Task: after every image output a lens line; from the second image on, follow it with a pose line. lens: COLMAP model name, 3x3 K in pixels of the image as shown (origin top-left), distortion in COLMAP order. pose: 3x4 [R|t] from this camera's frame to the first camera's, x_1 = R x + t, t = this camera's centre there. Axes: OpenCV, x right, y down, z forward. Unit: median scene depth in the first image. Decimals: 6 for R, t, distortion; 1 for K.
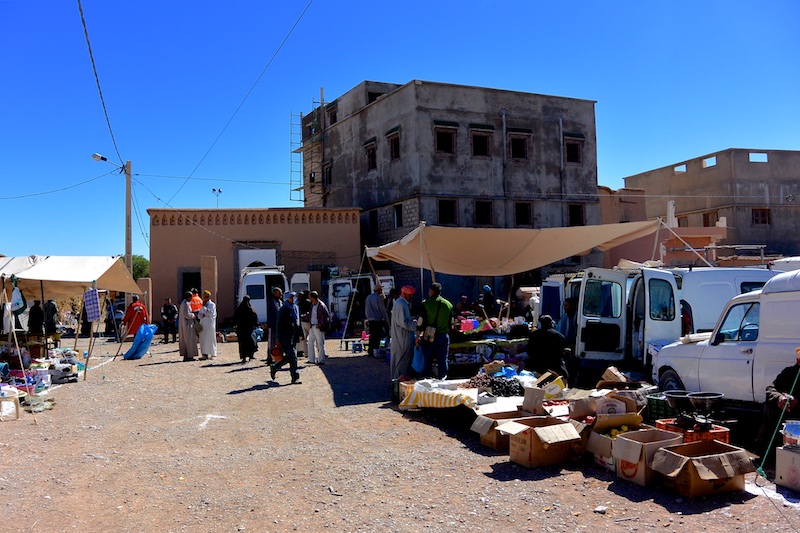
lens RADIAL K [[717.7, 0, 397.3], [0, 717.7, 267.4], [0, 0, 1]] dist [-0.109396, 0.027532]
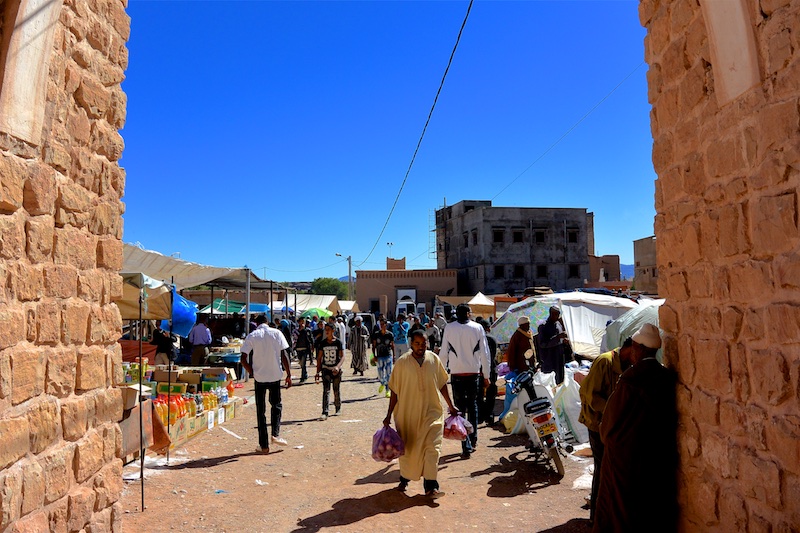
lens RADIAL K [[717.7, 0, 400.9], [0, 717.7, 267.7], [0, 0, 1]] dist [-0.109396, 0.027532]
pose [[0.971346, -0.001513, -0.237663, 0.265024], [-0.002875, 0.999832, -0.018118, -0.048535], [0.237651, 0.018282, 0.971179, -0.961169]]
